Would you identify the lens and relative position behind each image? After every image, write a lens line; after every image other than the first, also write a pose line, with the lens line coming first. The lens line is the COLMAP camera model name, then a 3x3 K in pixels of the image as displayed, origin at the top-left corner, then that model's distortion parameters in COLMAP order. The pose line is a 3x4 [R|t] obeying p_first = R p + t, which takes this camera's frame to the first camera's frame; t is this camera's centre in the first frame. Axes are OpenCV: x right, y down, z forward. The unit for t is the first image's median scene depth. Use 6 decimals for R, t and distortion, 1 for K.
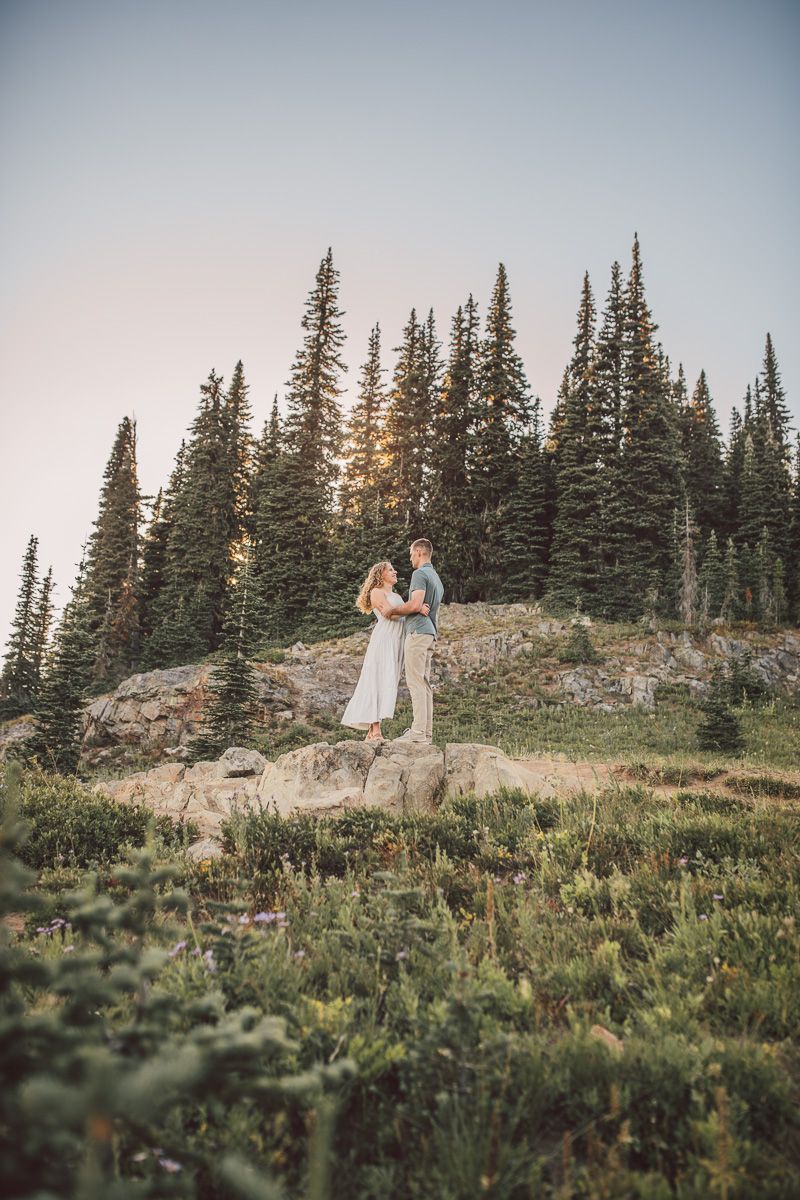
lens RADIAL K [[1160.2, 0, 397.7], [0, 1160.2, 615.5], [0, 0, 1]] dist [-0.015792, -0.004096]
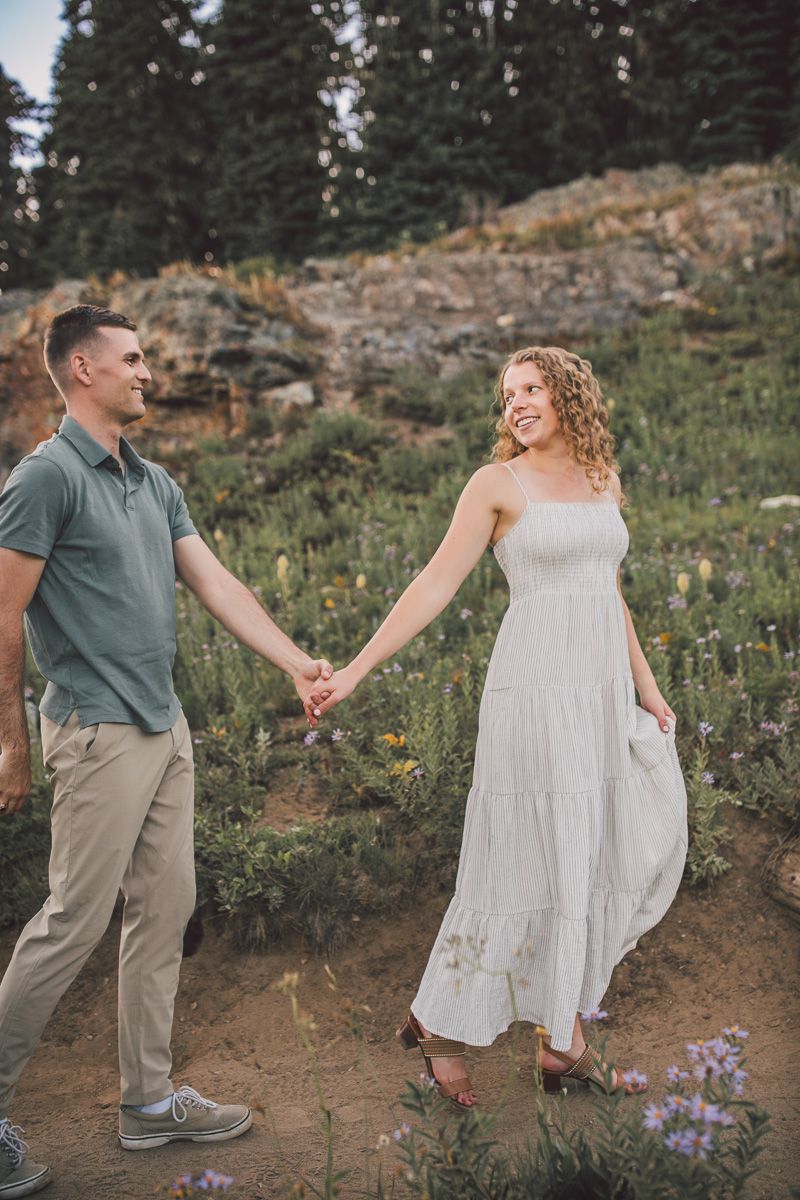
lens RADIAL K [[1160.2, 0, 397.7], [0, 1160.2, 615.5], [0, 0, 1]] dist [-0.015792, -0.004096]
pose [[0.995383, -0.090486, -0.032026, -0.060972], [0.095350, 0.970481, 0.221529, 0.075460], [0.011036, -0.223560, 0.974628, 0.653132]]
